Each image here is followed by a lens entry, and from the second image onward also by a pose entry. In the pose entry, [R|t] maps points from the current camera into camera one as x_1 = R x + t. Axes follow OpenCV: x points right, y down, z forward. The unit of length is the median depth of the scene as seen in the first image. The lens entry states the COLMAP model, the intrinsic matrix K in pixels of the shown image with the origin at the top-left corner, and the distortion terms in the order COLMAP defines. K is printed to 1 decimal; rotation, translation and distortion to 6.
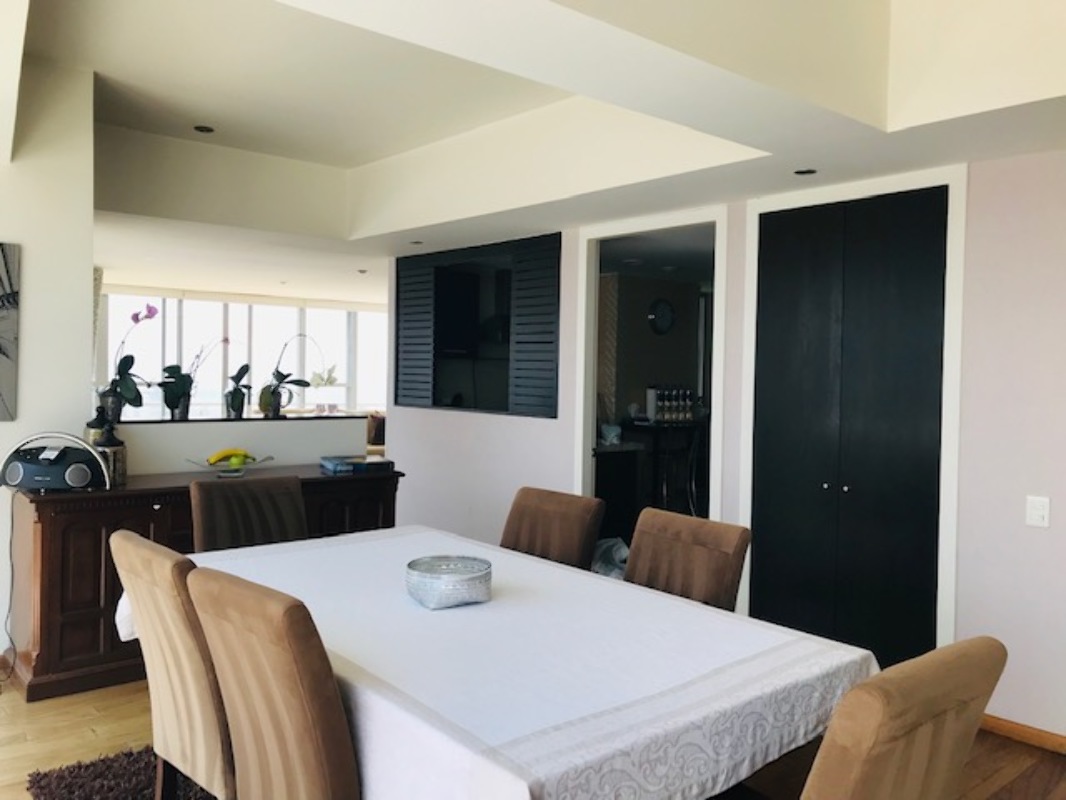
lens RADIAL K [[873.4, 0, 535.8], [0, 873.4, 398.9], [0, 0, 1]] dist [0.006858, 0.004272]
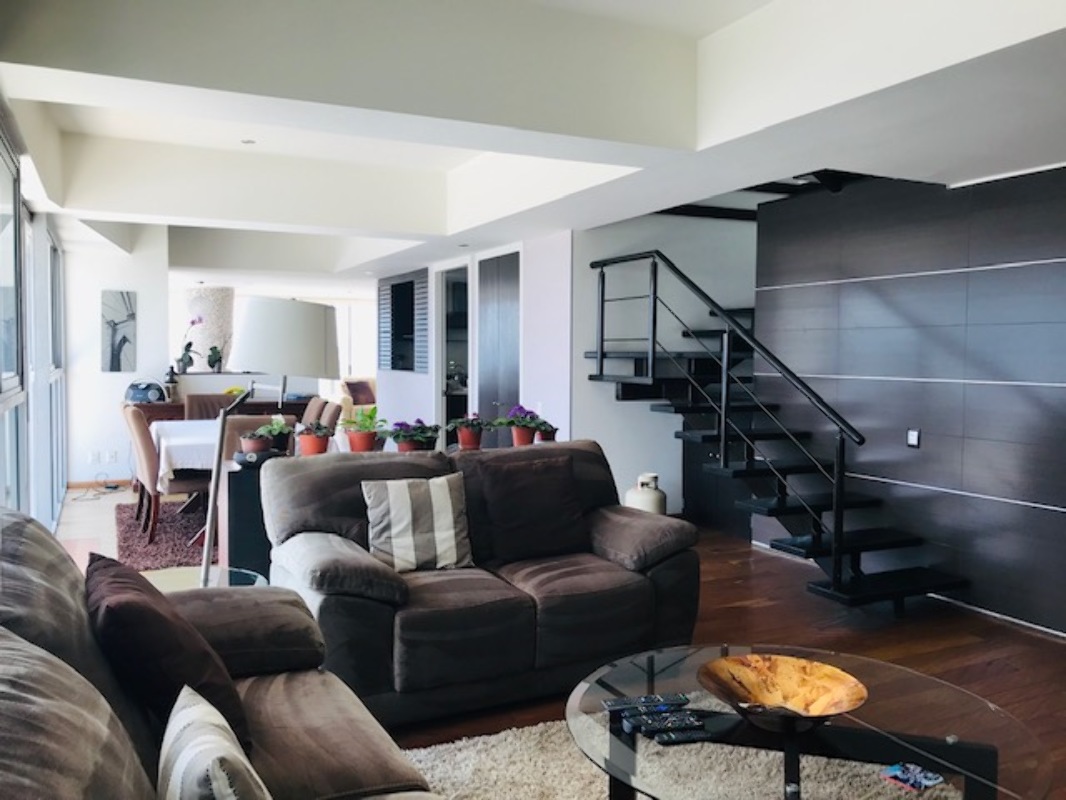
lens RADIAL K [[873.4, 0, 529.8], [0, 873.4, 398.7], [0, 0, 1]] dist [0.006858, 0.004272]
pose [[0.959749, 0.008778, -0.280721, 0.873367], [-0.002268, 0.999721, 0.023508, 0.034893], [0.280849, -0.021925, 0.959502, -0.745001]]
